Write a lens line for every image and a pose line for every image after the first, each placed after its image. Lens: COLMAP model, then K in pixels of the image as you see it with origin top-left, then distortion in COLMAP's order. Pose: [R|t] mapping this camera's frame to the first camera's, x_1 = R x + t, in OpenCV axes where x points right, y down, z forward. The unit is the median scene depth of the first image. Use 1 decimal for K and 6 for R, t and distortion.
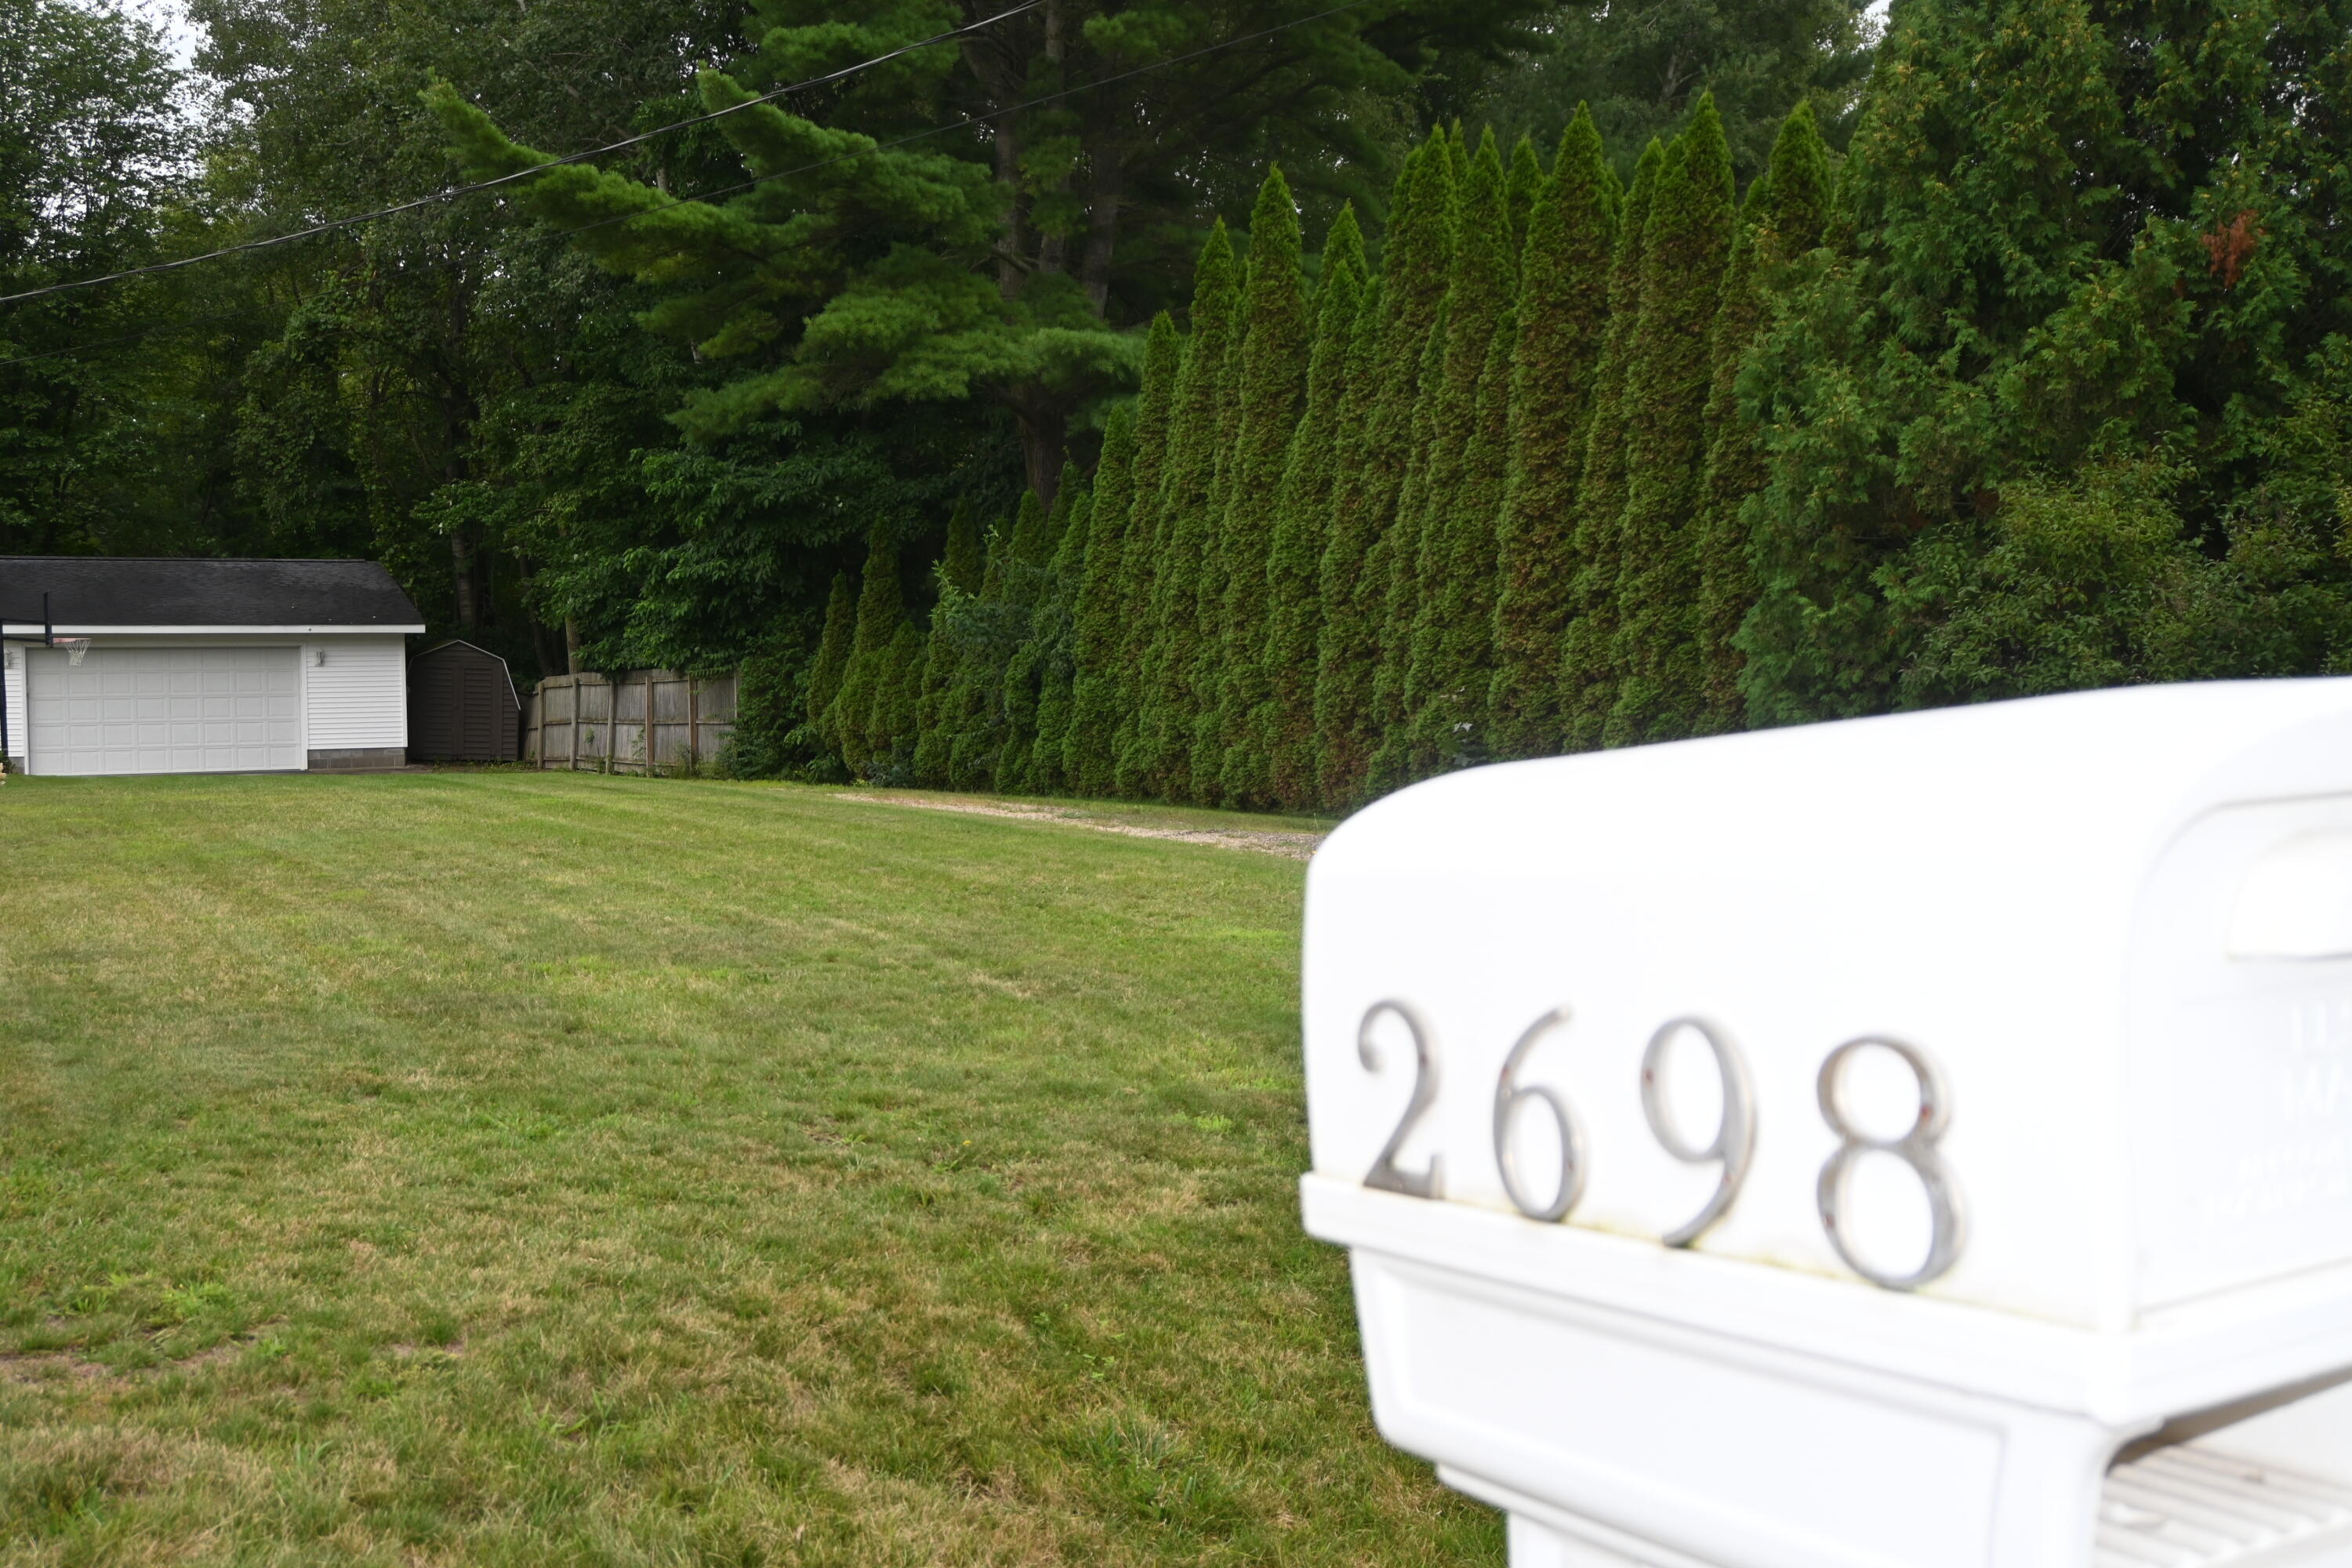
lens RADIAL K [[2461.7, 0, 1175.1], [0, 2461.7, 783.7], [0, 0, 1]] dist [-0.000532, 0.000000]
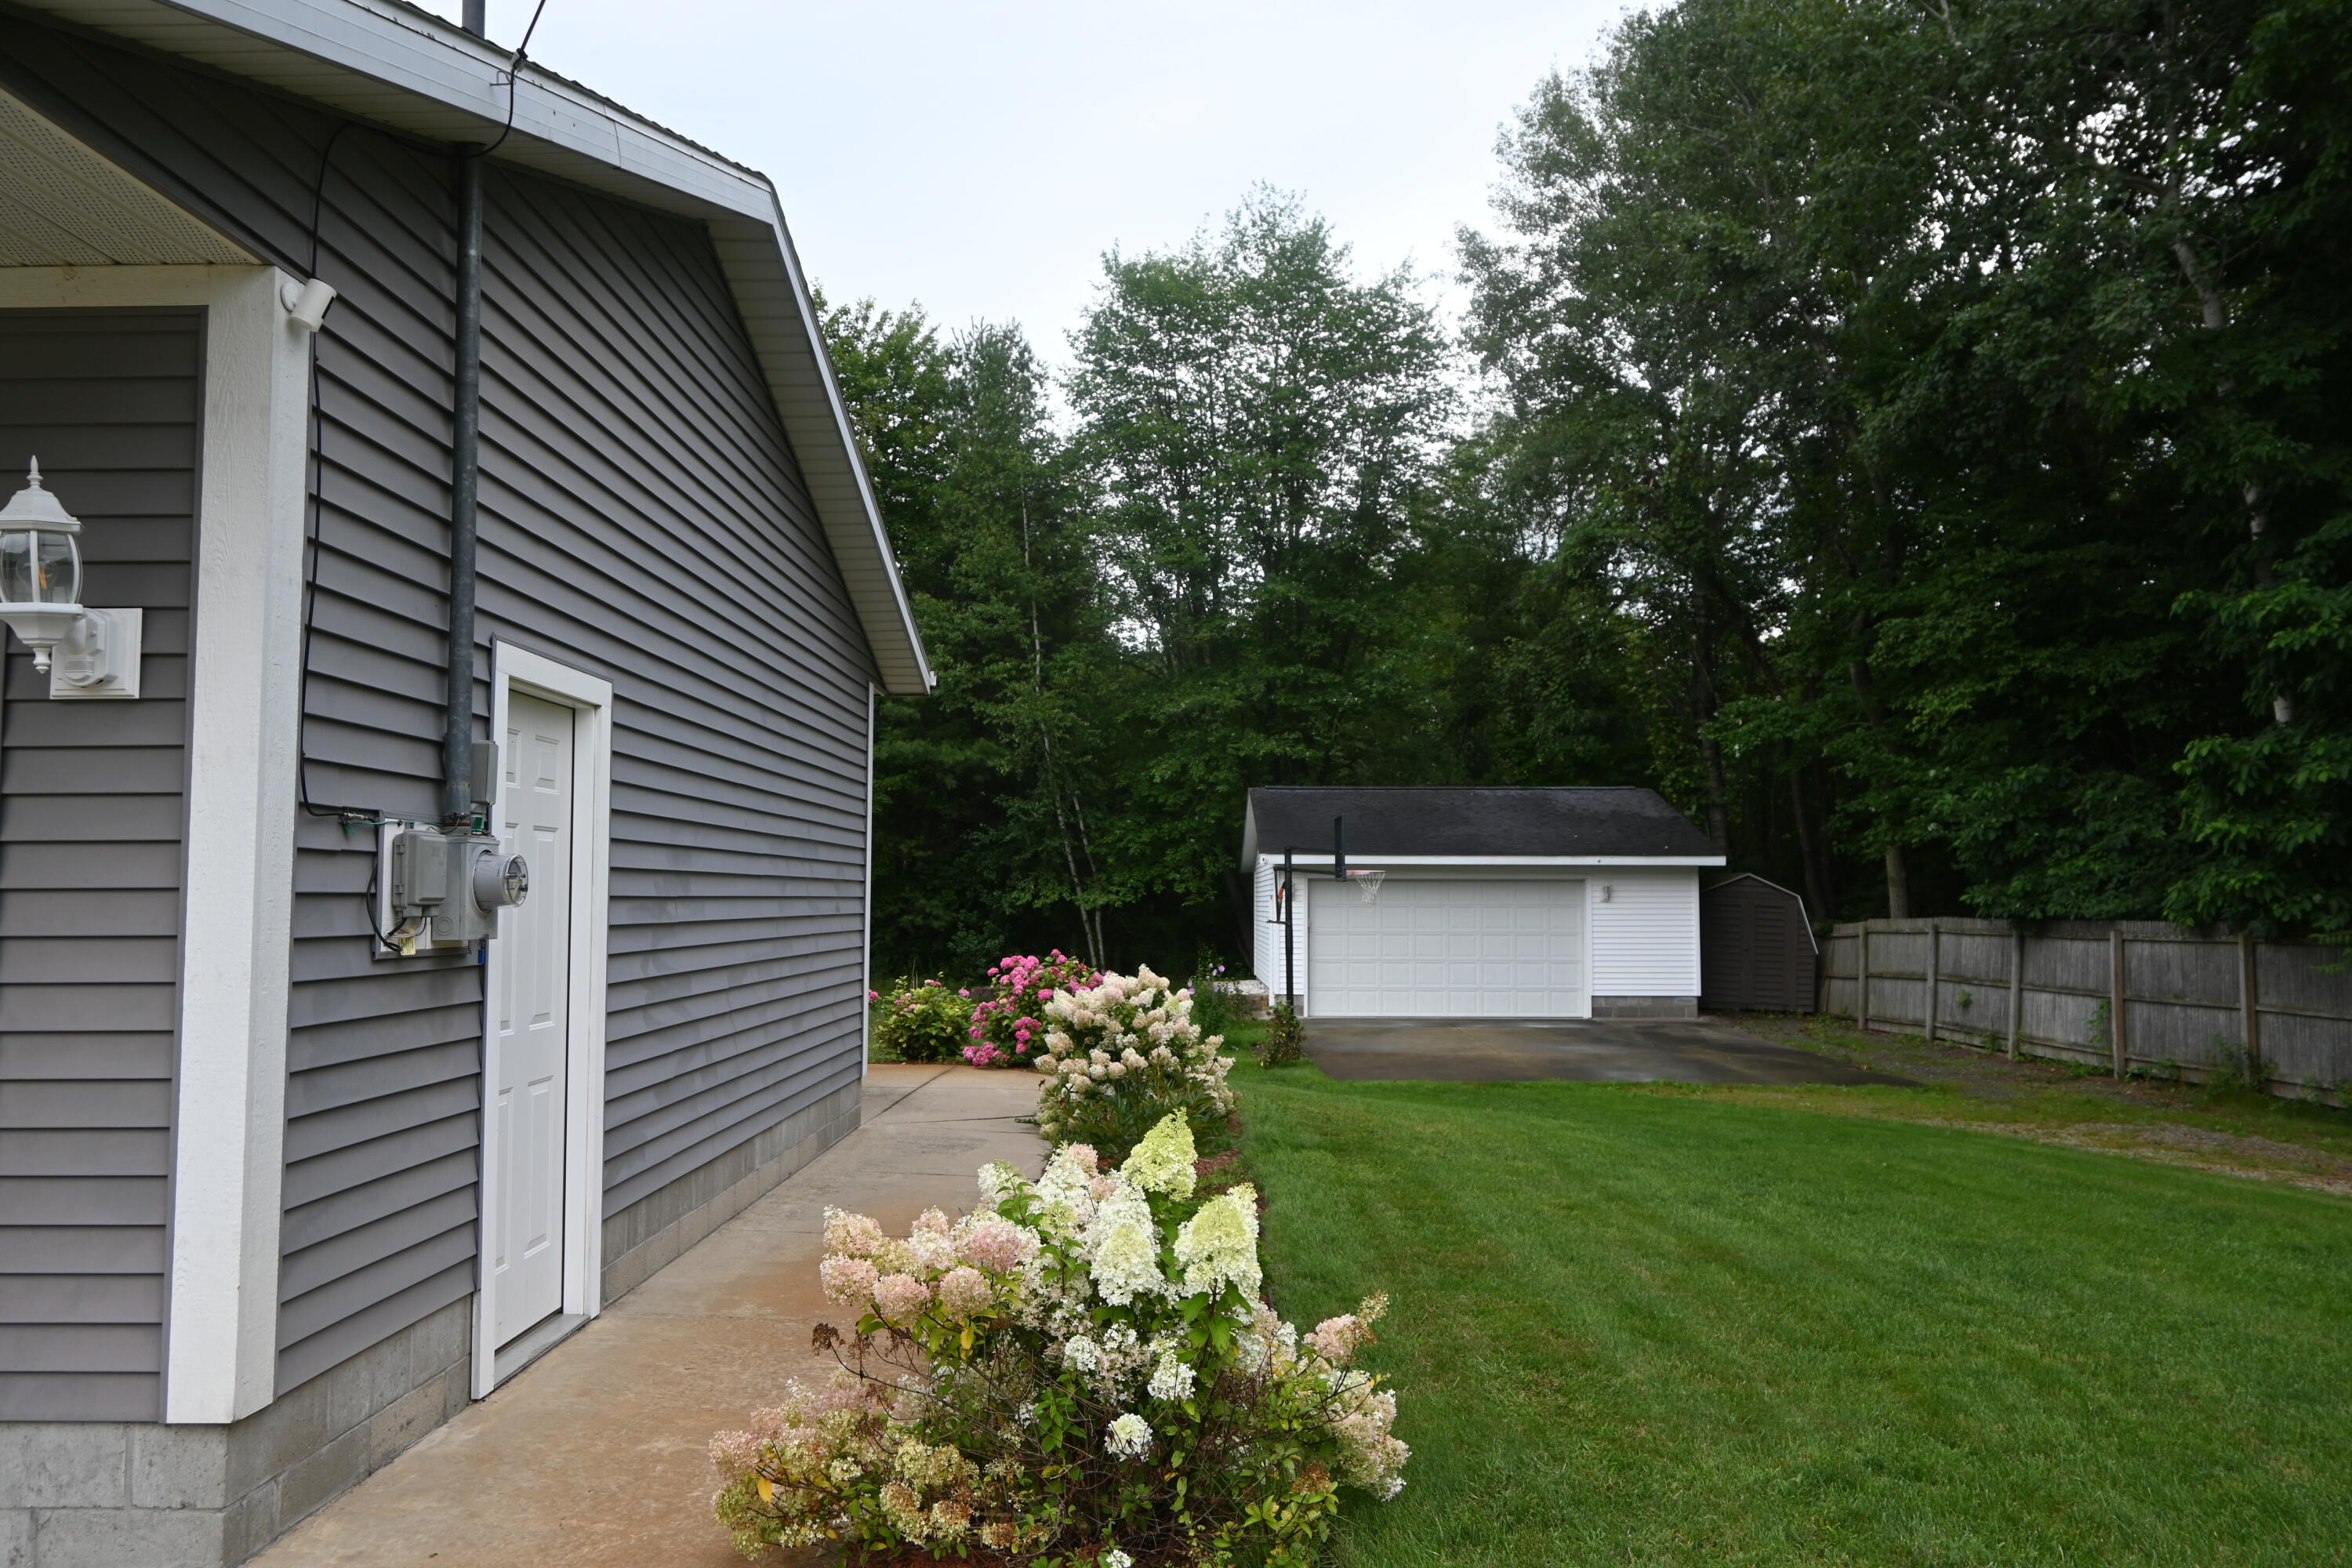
lens RADIAL K [[1618.7, 0, 1173.6], [0, 1618.7, 785.5], [0, 0, 1]] dist [0.010457, 0.002275]
pose [[0.873932, -0.016512, -0.485768, -0.196348], [-0.036193, 0.994437, -0.098916, -0.025727], [0.484699, 0.104027, 0.868473, 0.405349]]
